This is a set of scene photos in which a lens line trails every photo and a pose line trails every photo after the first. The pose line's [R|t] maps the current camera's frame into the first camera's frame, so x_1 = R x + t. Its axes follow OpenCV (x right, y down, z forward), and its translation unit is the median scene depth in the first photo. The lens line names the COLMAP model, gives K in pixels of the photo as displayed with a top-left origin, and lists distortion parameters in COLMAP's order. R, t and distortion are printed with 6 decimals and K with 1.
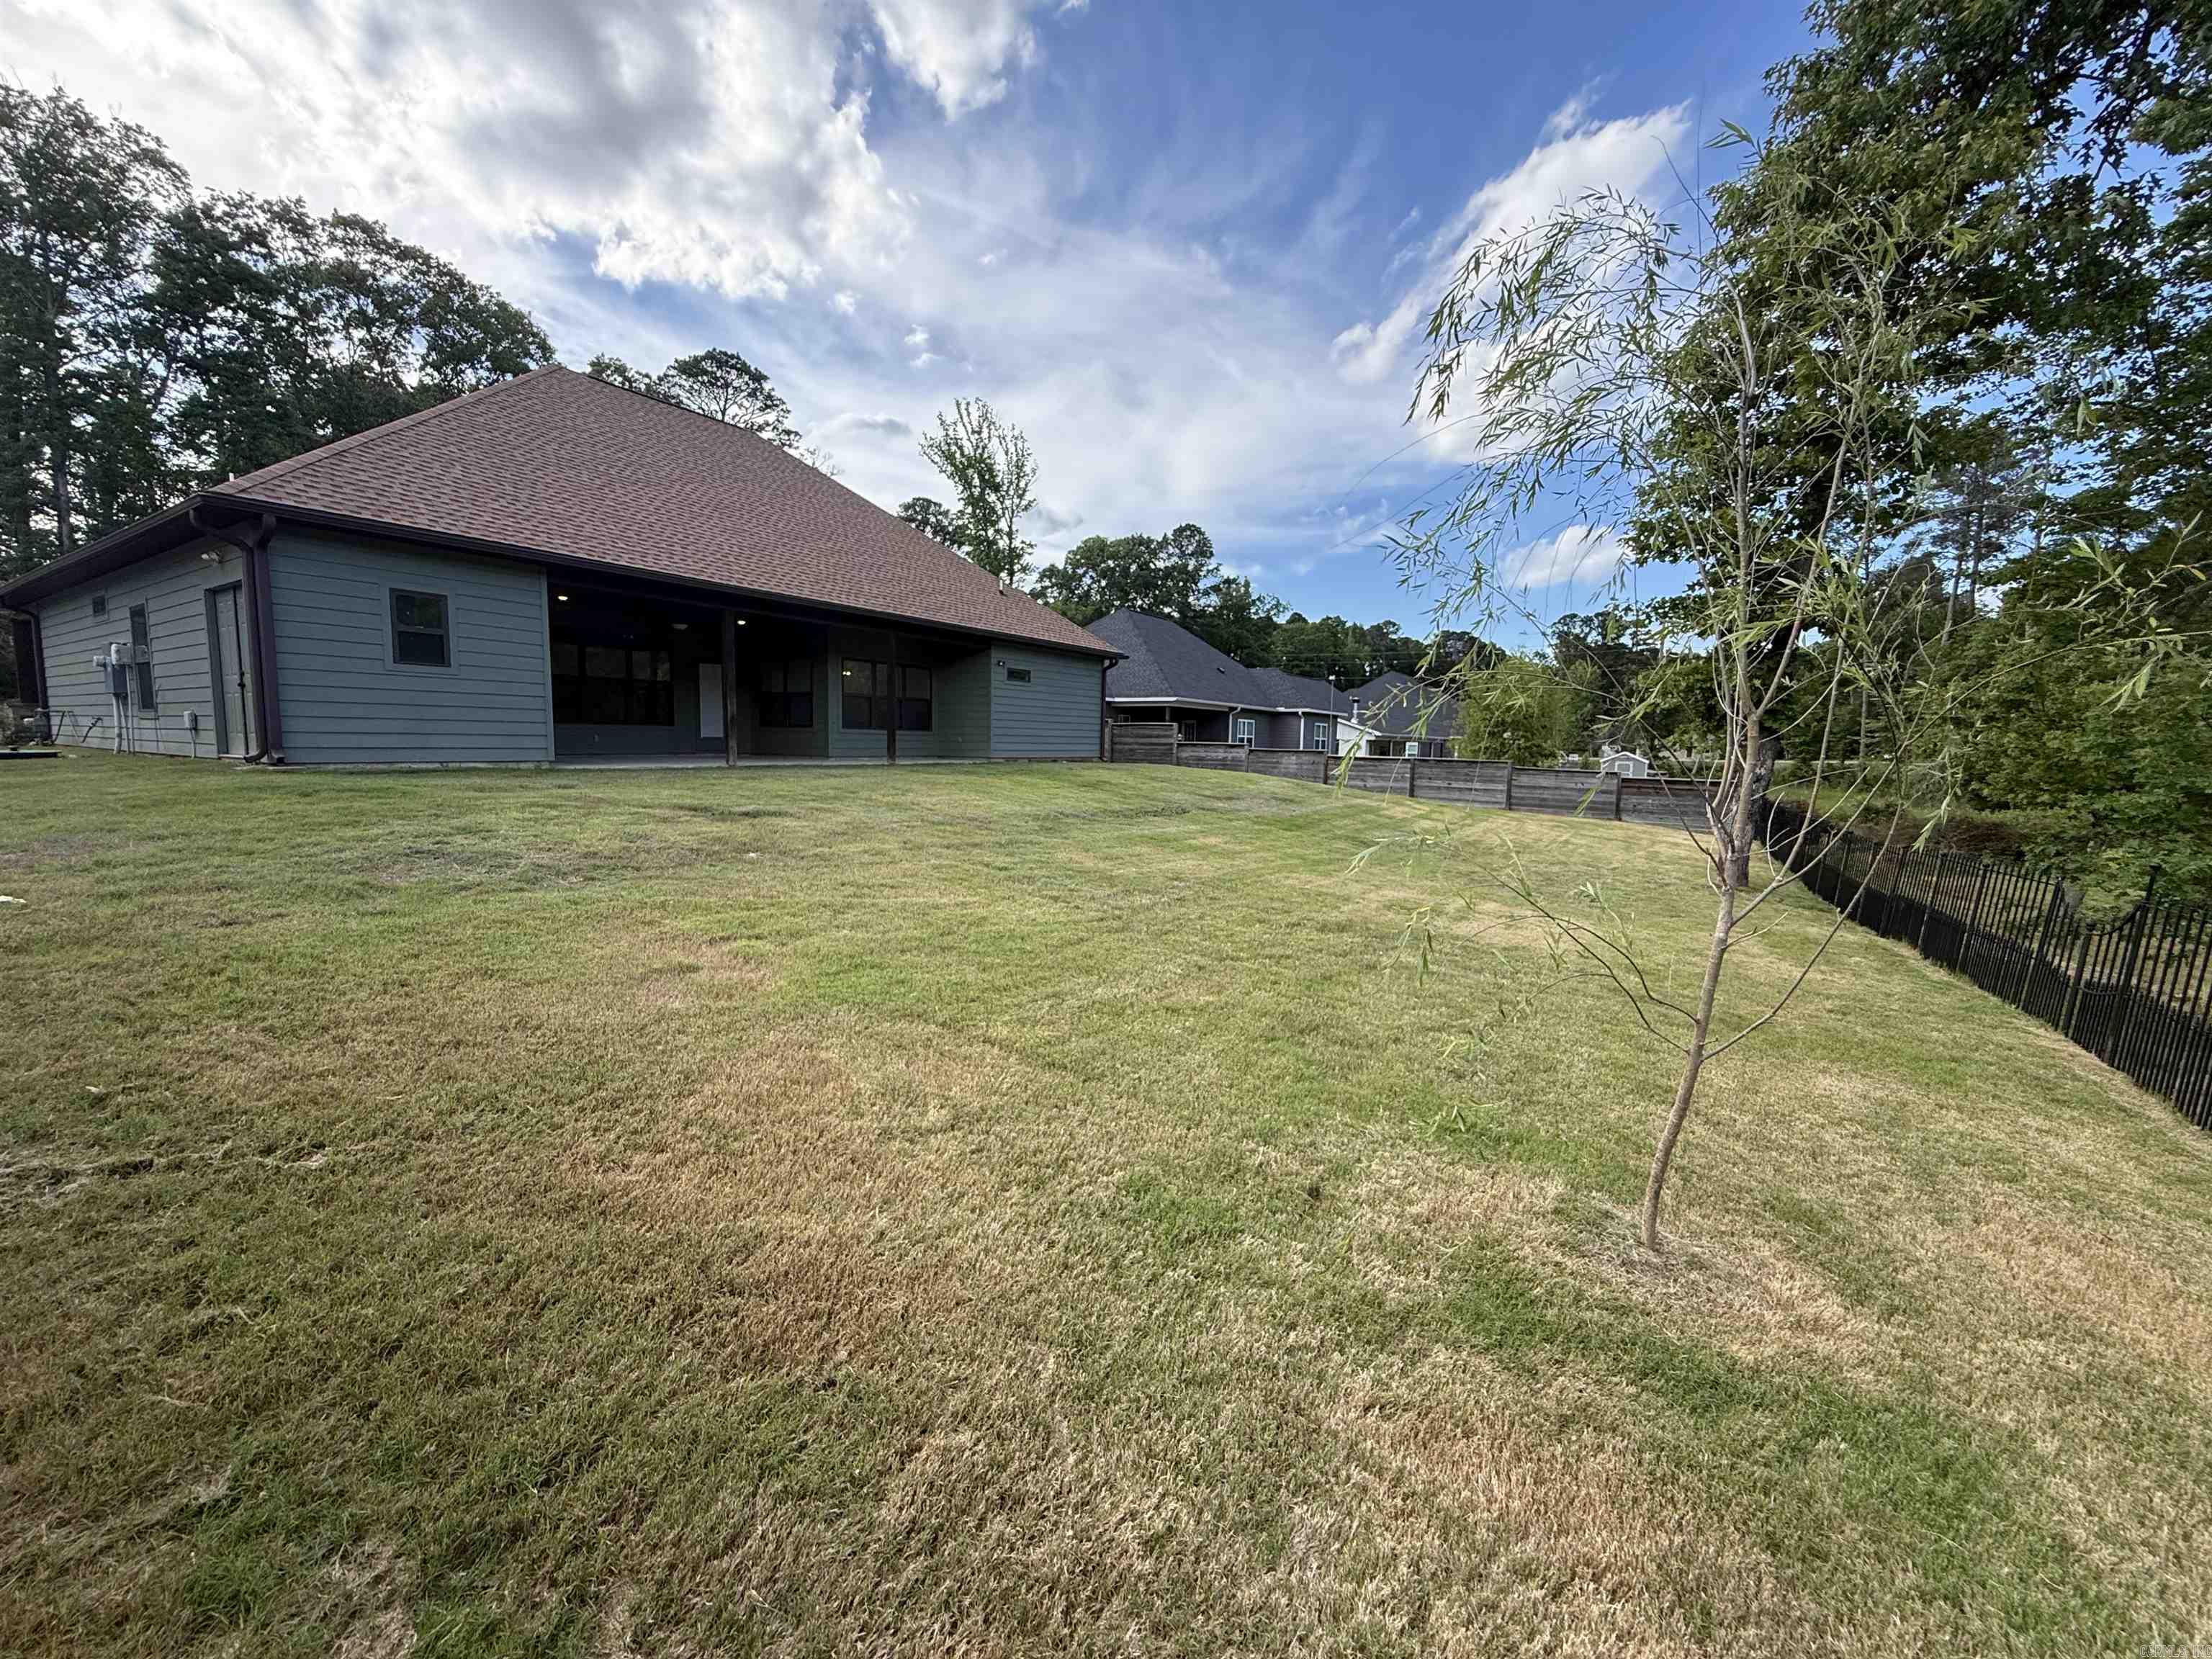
lens RADIAL K [[883.2, 0, 1100.3], [0, 883.2, 830.8], [0, 0, 1]] dist [-0.000032, -0.000435]
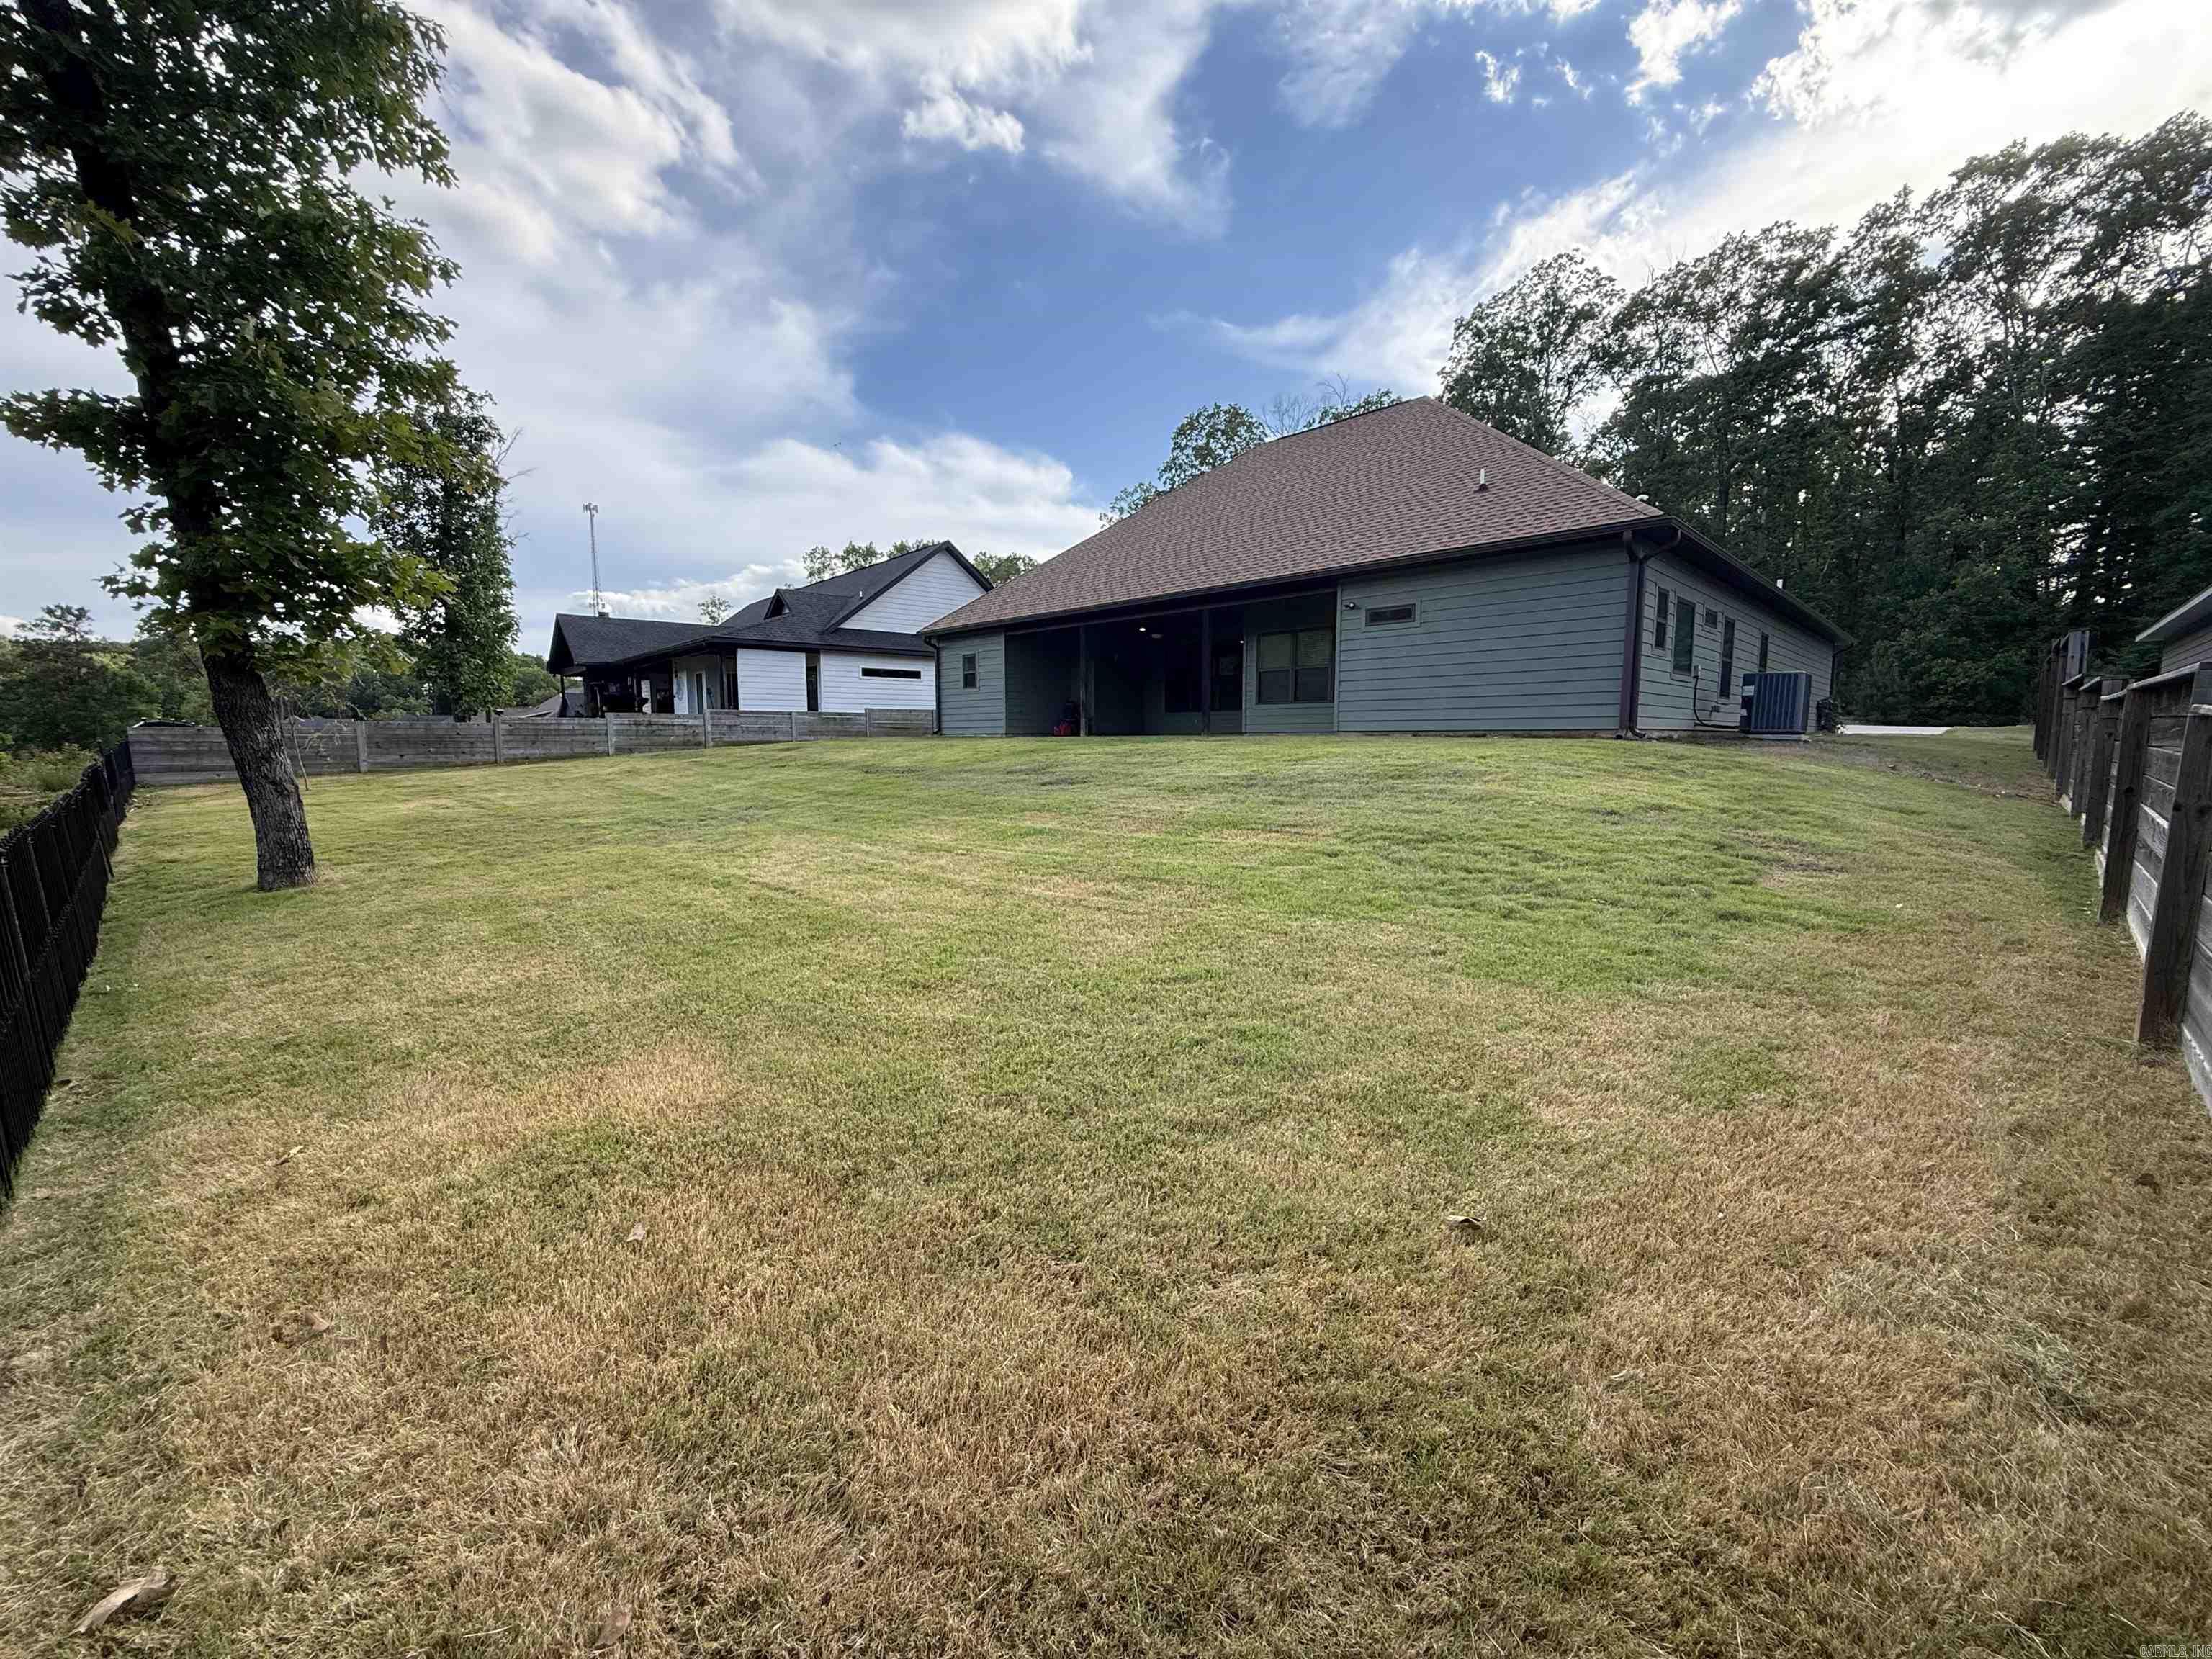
lens RADIAL K [[883.2, 0, 1100.3], [0, 883.2, 830.8], [0, 0, 1]] dist [-0.000032, -0.000435]
pose [[-0.202998, 0.082120, -0.975729, 0.702624], [-0.098359, 0.989727, 0.103761, -0.054524], [0.974227, 0.117035, -0.192836, 0.960231]]
